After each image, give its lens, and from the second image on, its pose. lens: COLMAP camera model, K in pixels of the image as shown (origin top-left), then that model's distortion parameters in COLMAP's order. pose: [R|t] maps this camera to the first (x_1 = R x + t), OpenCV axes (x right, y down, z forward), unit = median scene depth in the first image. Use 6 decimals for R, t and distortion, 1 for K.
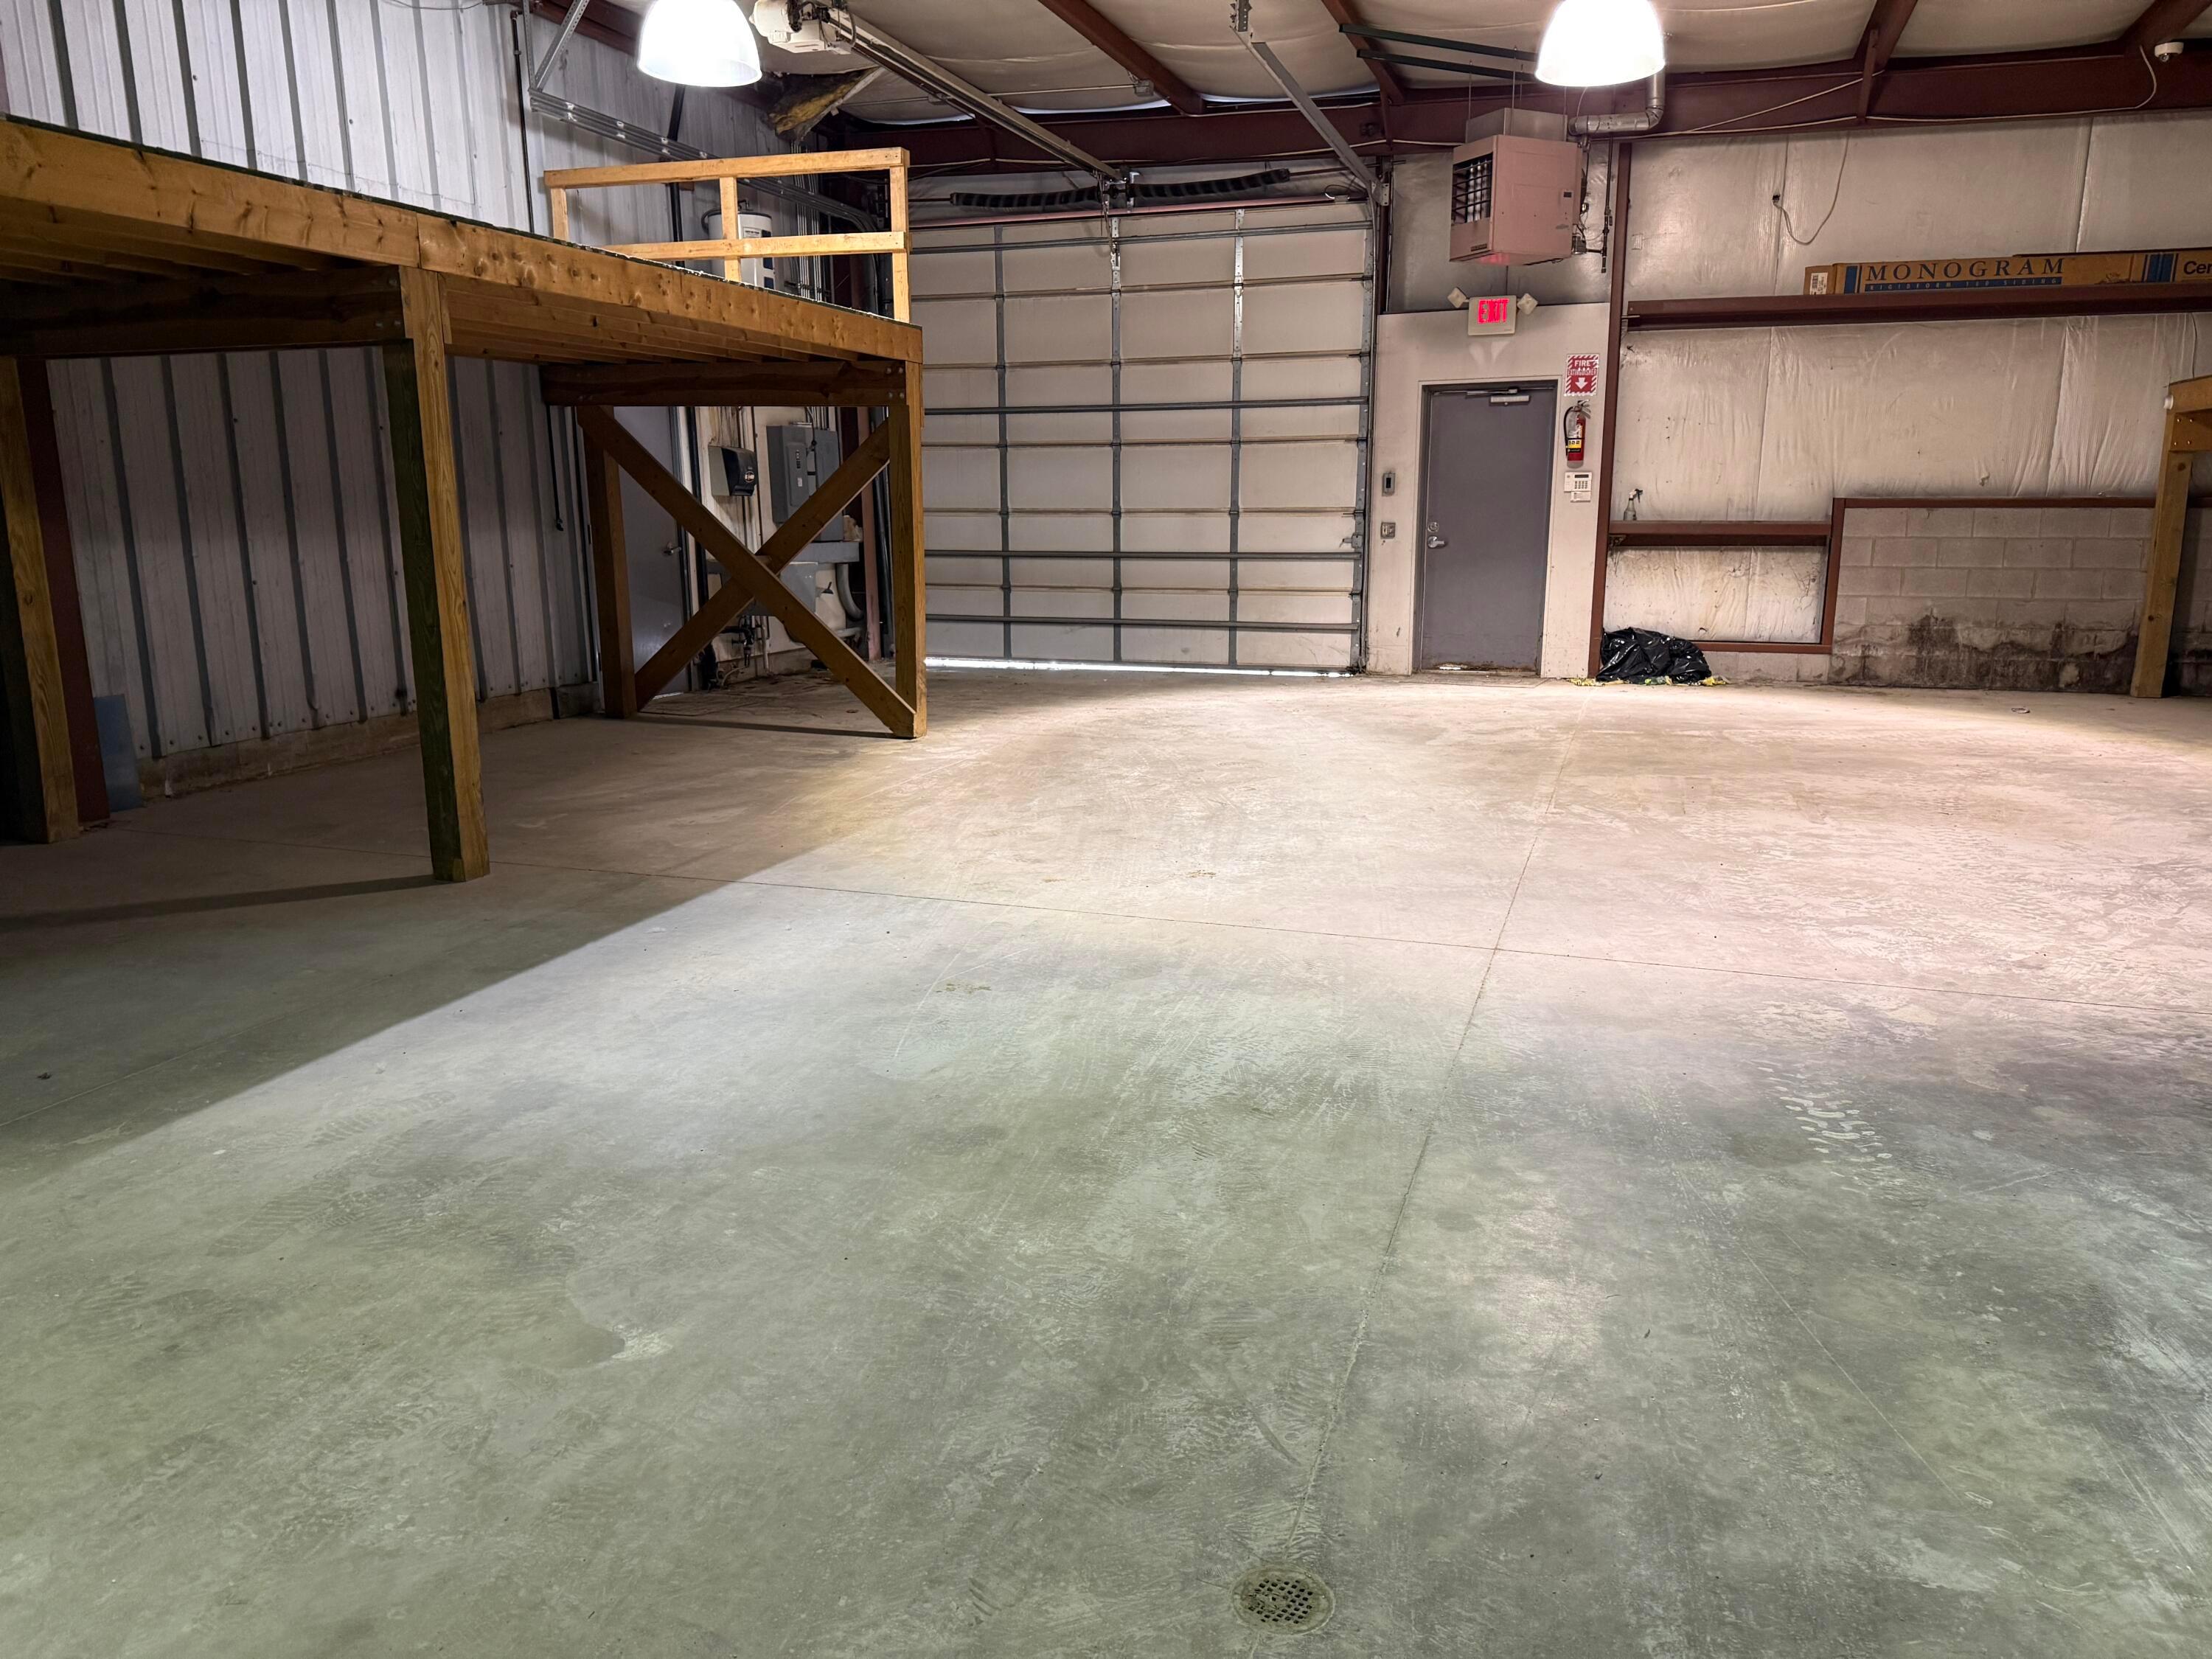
lens RADIAL K [[1551.4, 0, 1122.0], [0, 1551.4, 821.4], [0, 0, 1]] dist [0.092764, -0.115406]
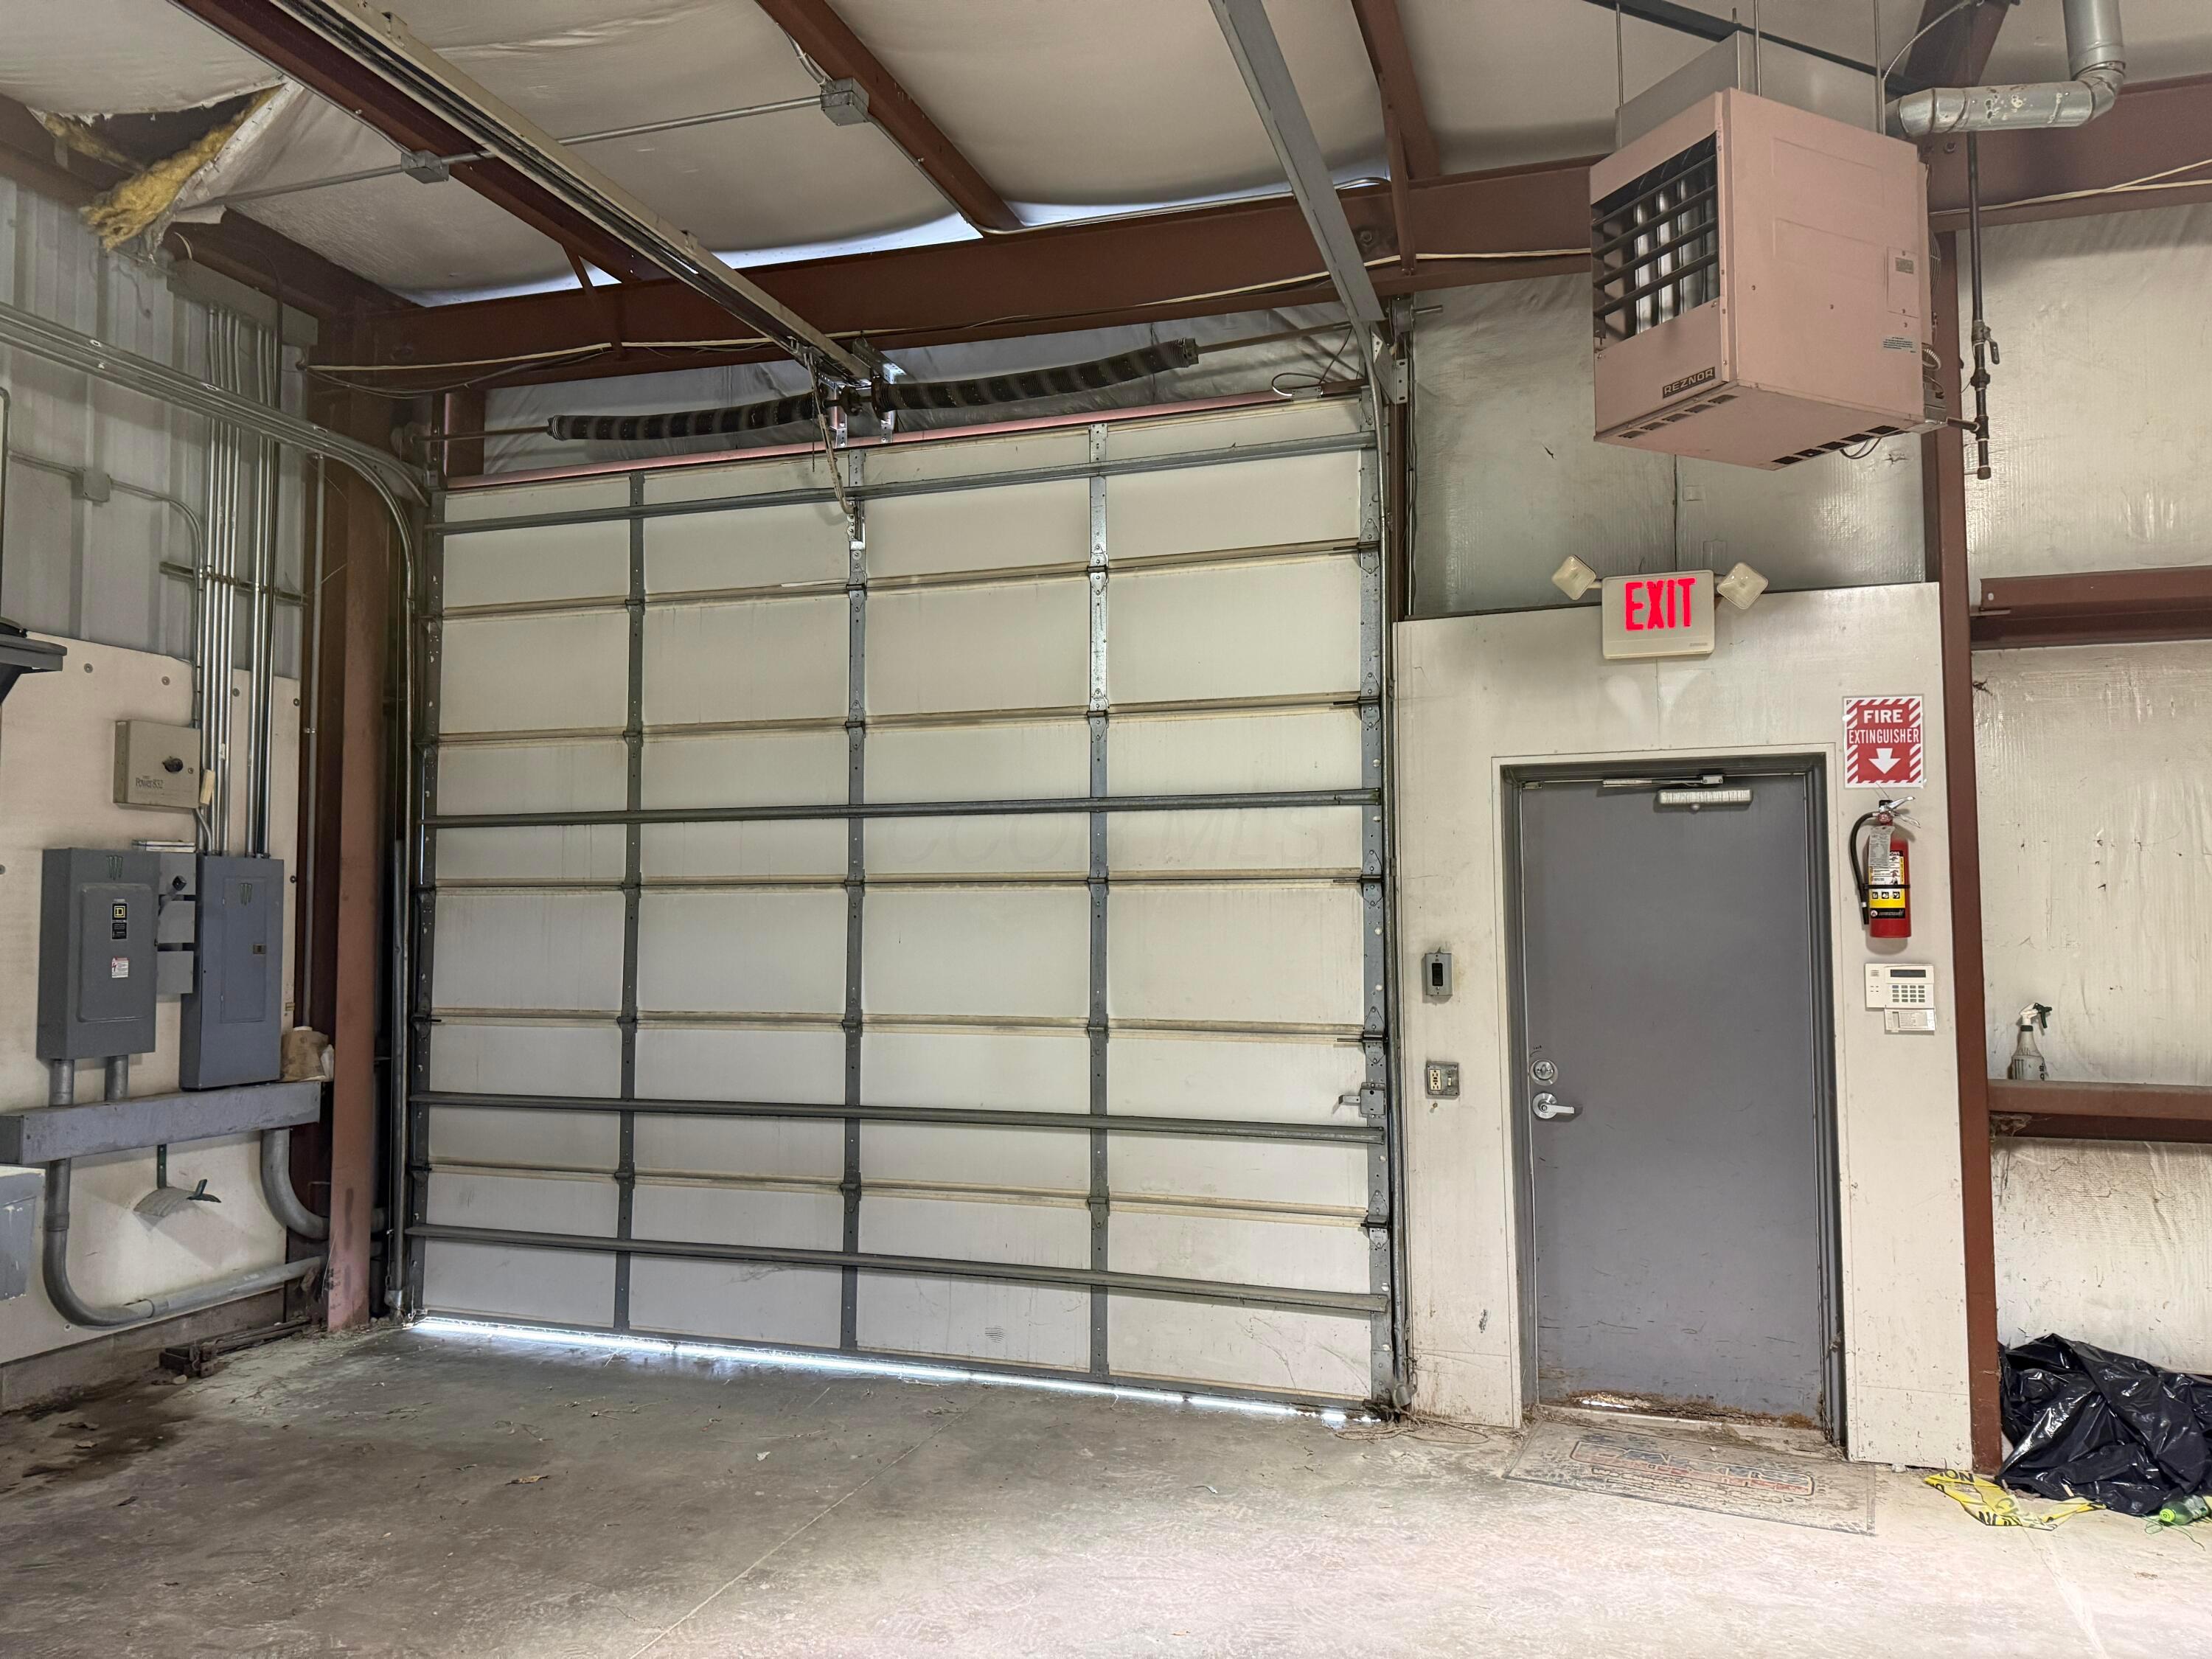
lens RADIAL K [[1551.4, 0, 1054.6], [0, 1551.4, 778.8], [0, 0, 1]] dist [0.092764, -0.115406]
pose [[0.999891, 0.003087, -0.014431, 0.067276], [-0.007102, 0.957850, -0.287181, -0.140239], [0.012936, 0.287252, 0.957768, 0.551188]]
